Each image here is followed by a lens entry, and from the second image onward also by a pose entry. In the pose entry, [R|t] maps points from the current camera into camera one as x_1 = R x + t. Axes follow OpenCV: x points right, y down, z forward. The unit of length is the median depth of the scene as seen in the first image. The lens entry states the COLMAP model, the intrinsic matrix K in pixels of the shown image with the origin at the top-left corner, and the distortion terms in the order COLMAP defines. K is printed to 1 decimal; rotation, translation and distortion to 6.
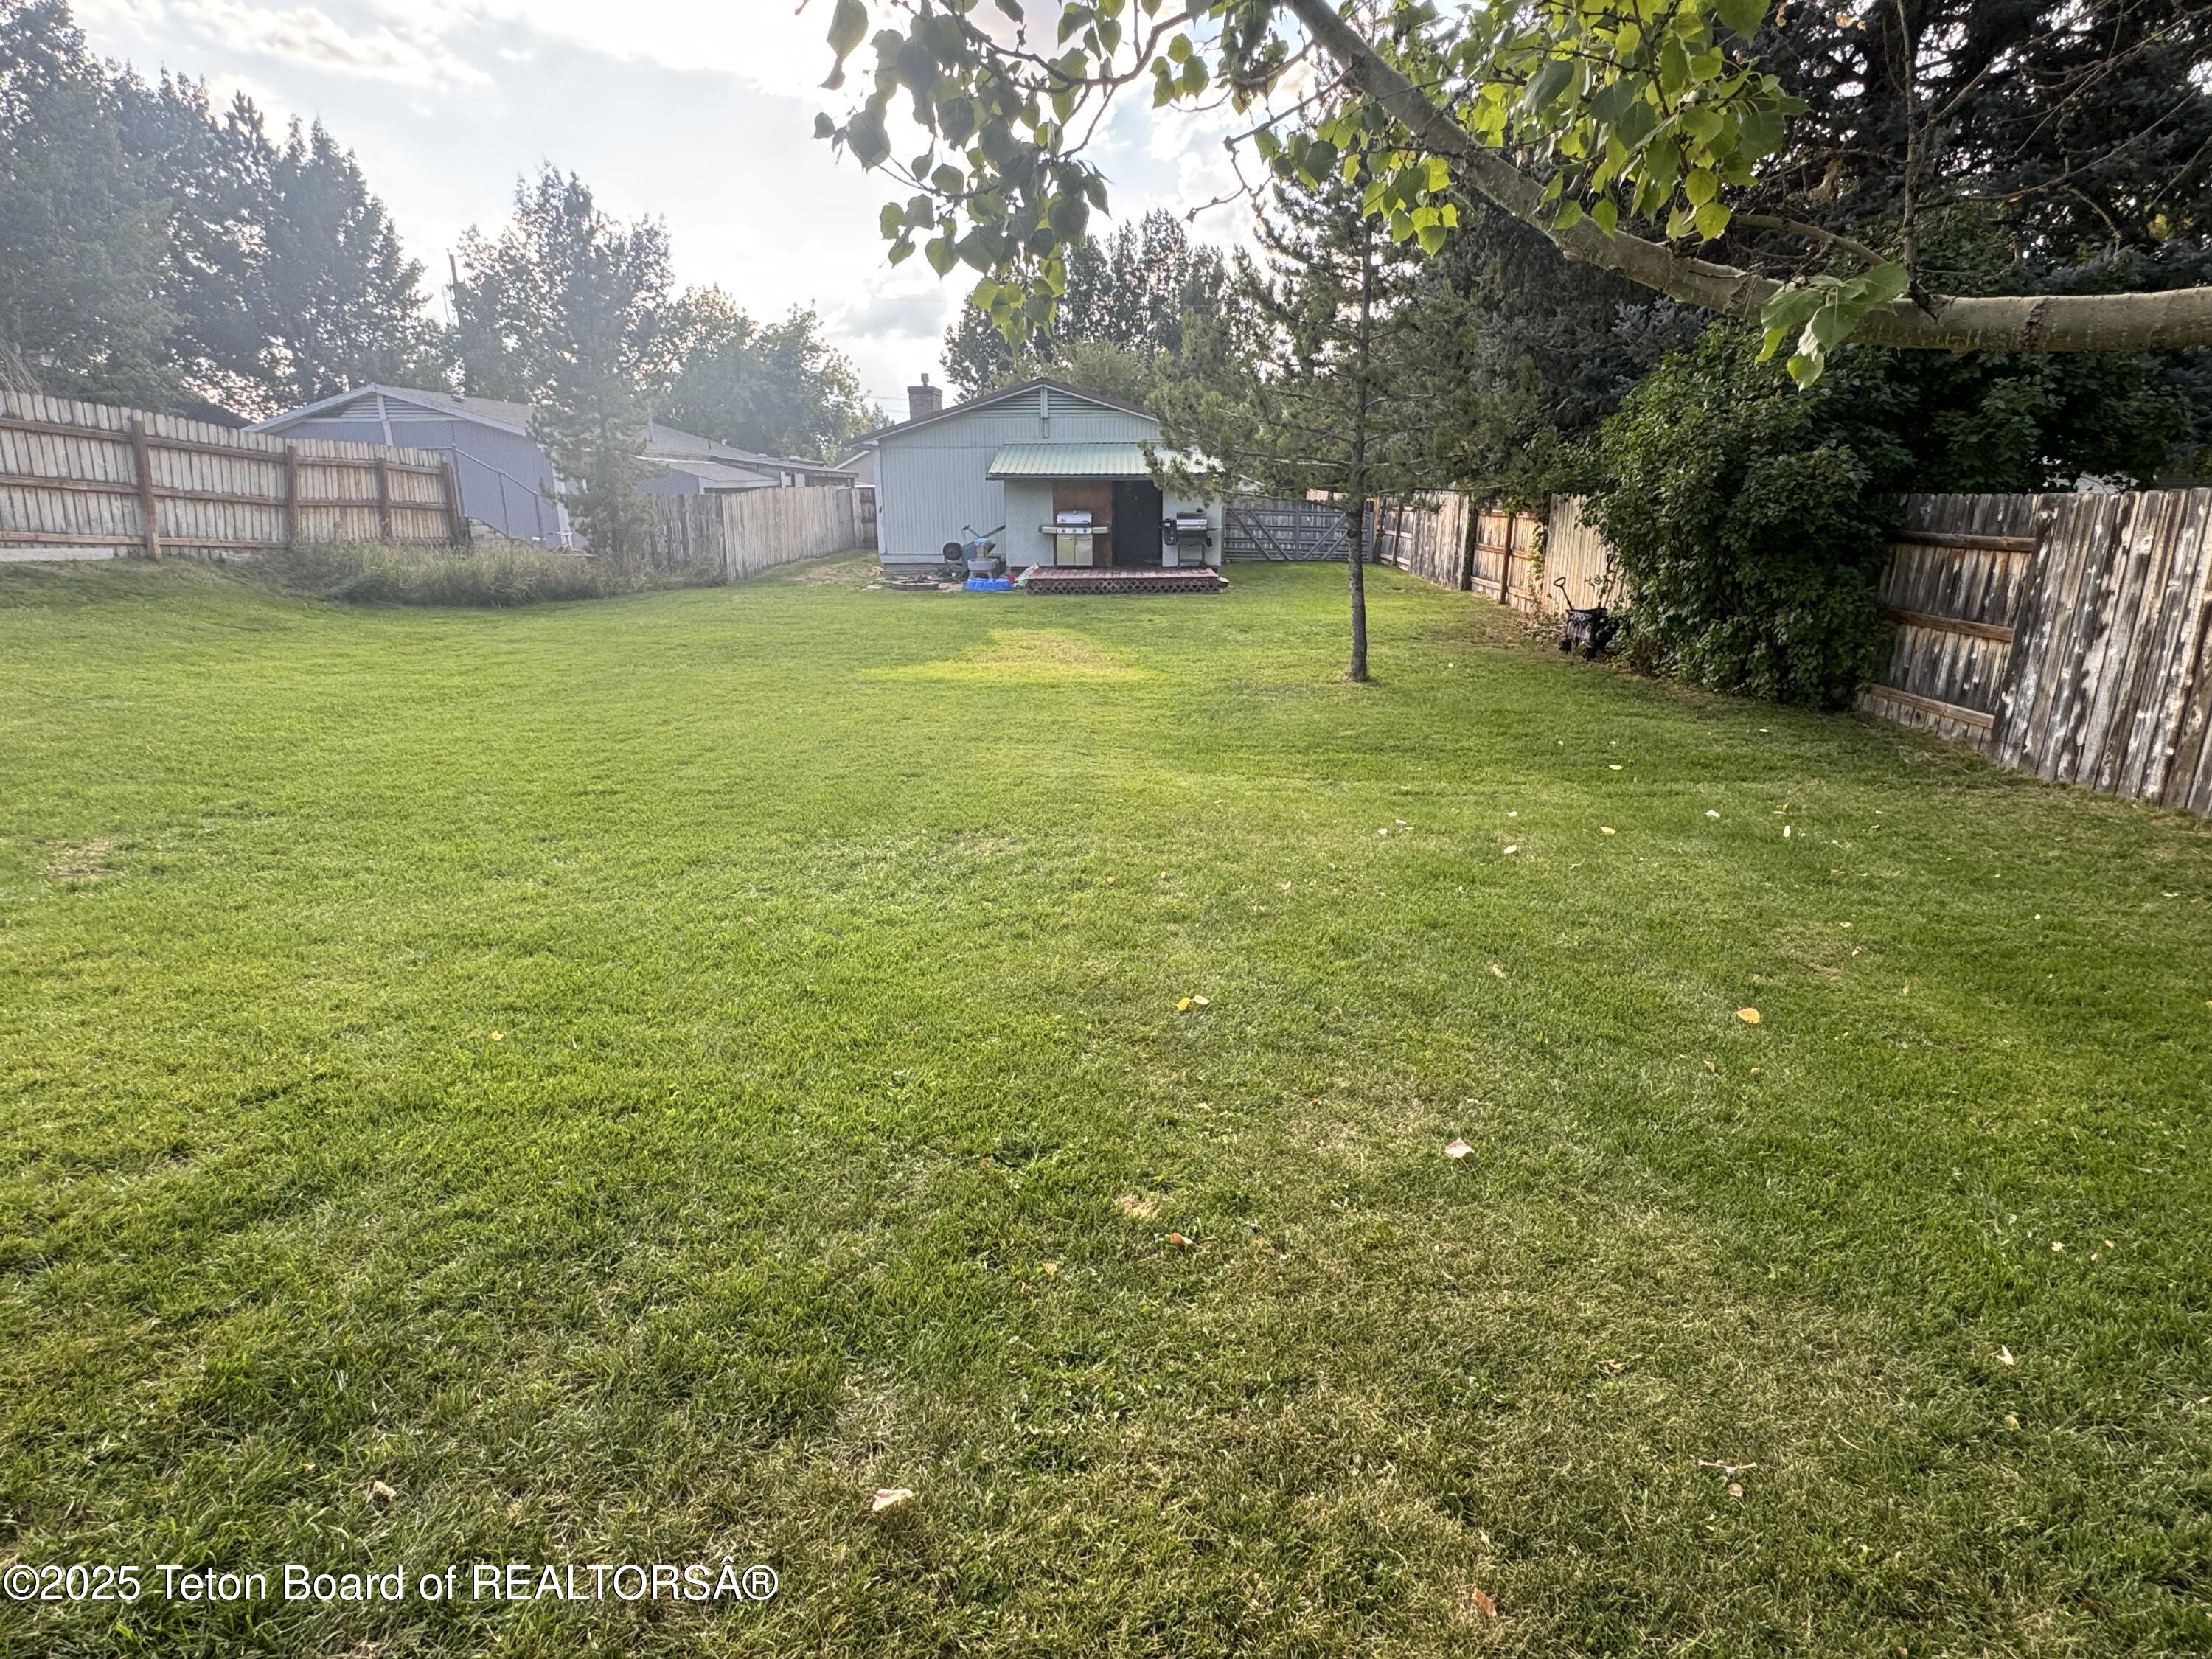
lens RADIAL K [[1177.4, 0, 1094.2], [0, 1177.4, 828.9], [0, 0, 1]] dist [0.002862, 0.001161]
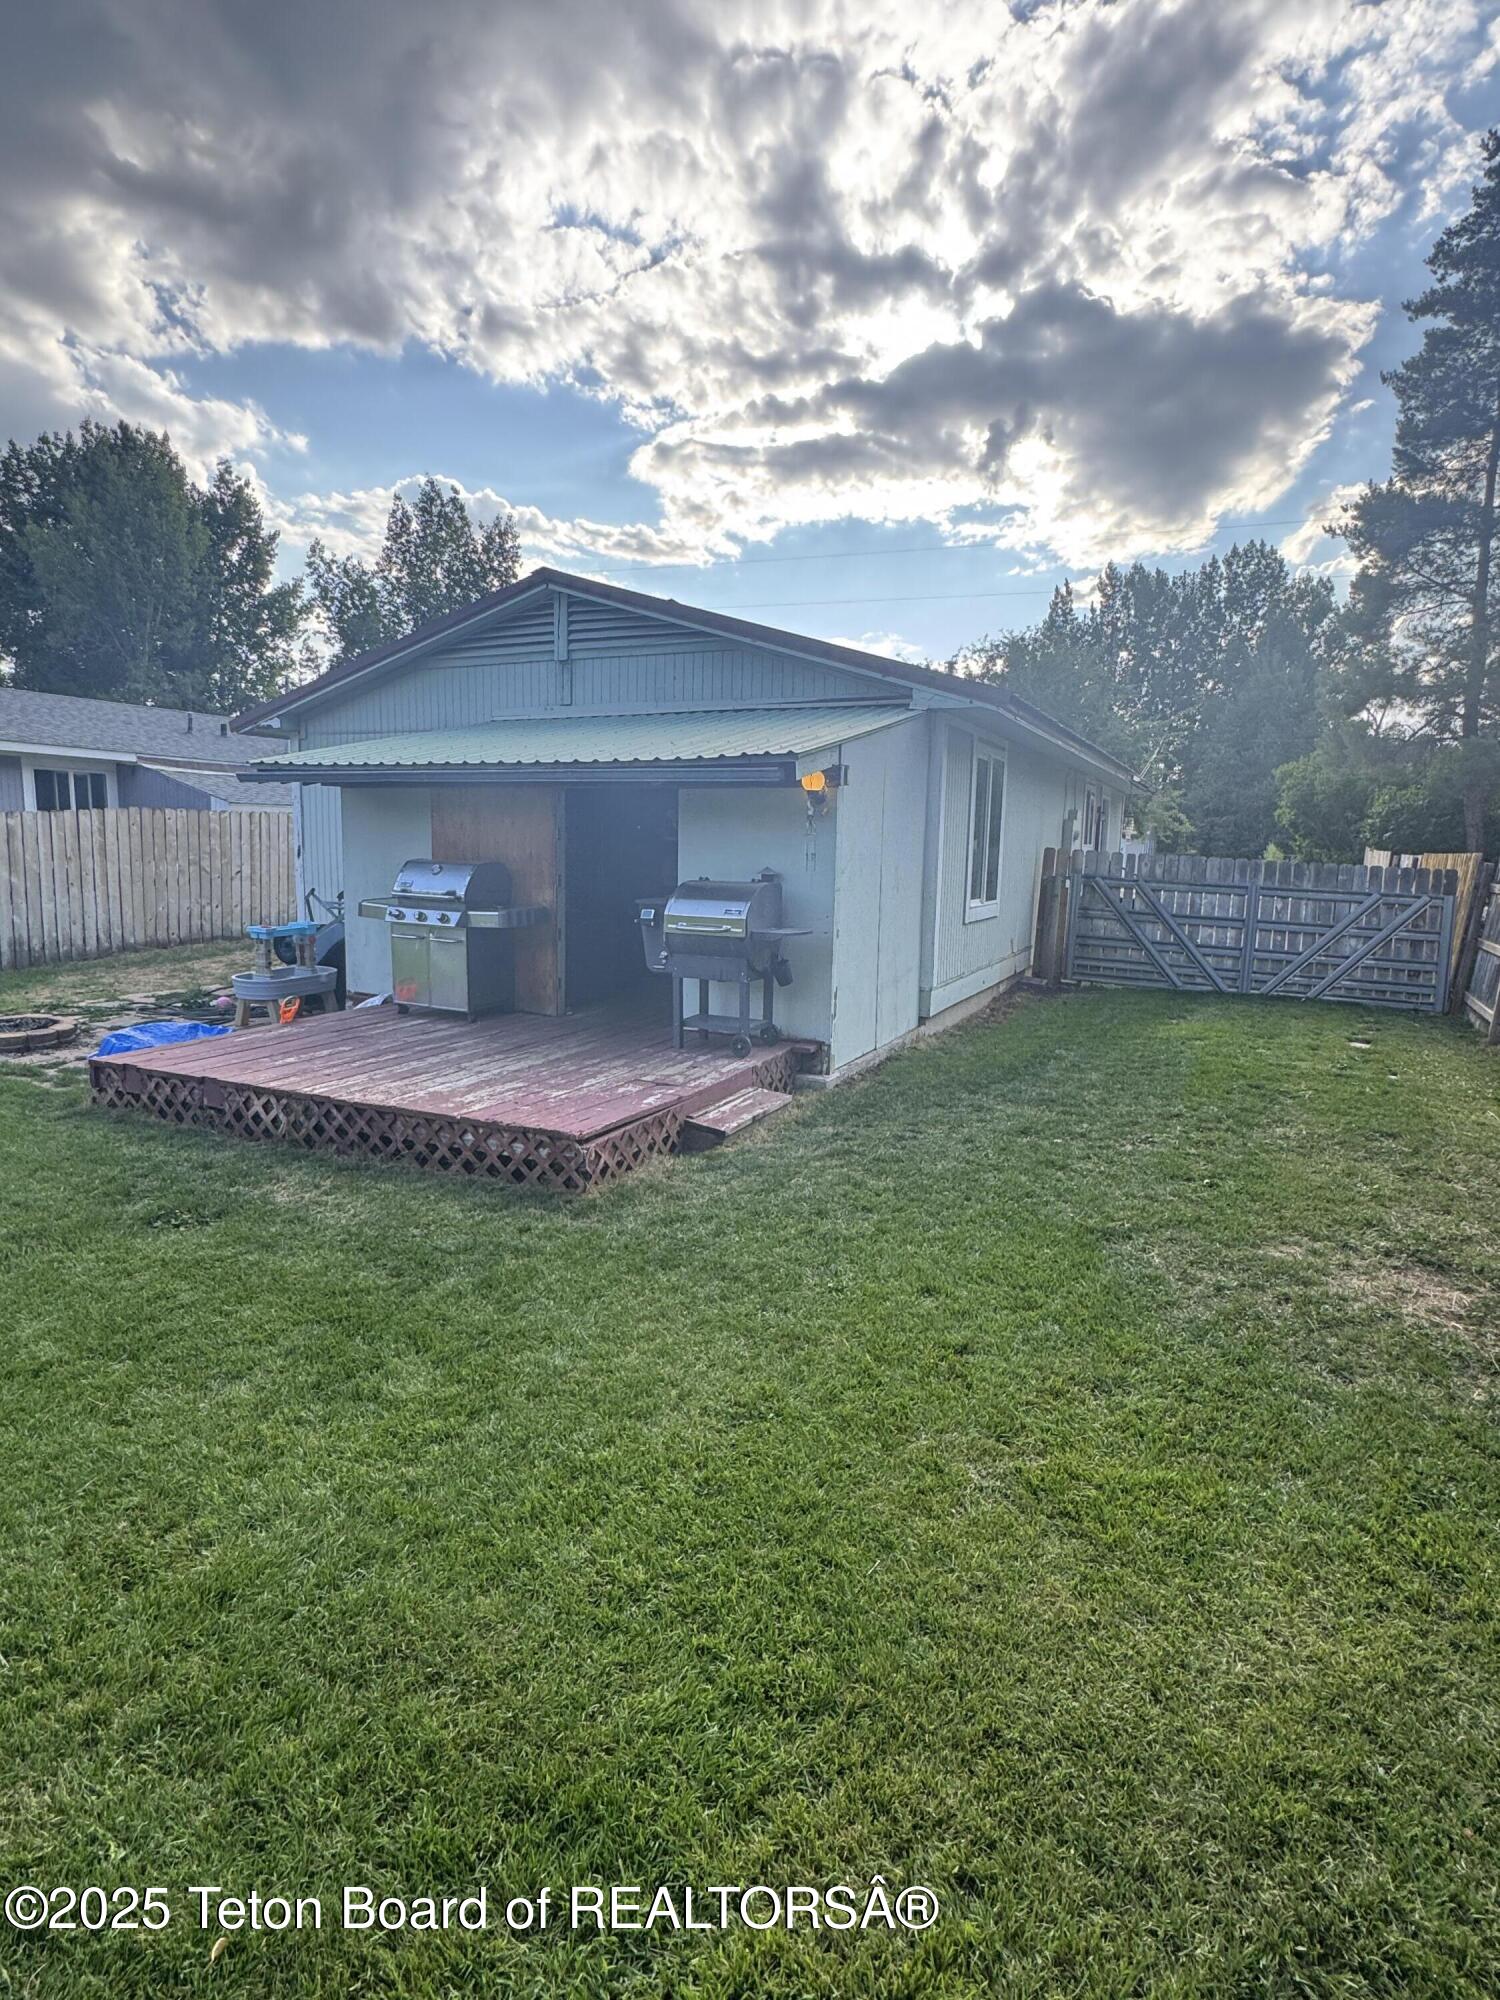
lens RADIAL K [[1053.7, 0, 750.0], [0, 1053.7, 1000.0], [0, 0, 1]] dist [-0.036386, -0.000610]
pose [[0.913324, 0.085061, -0.398251, 0.206110], [-0.136010, 0.985502, -0.101427, -0.204811], [0.383850, 0.146801, 0.911652, 0.731852]]
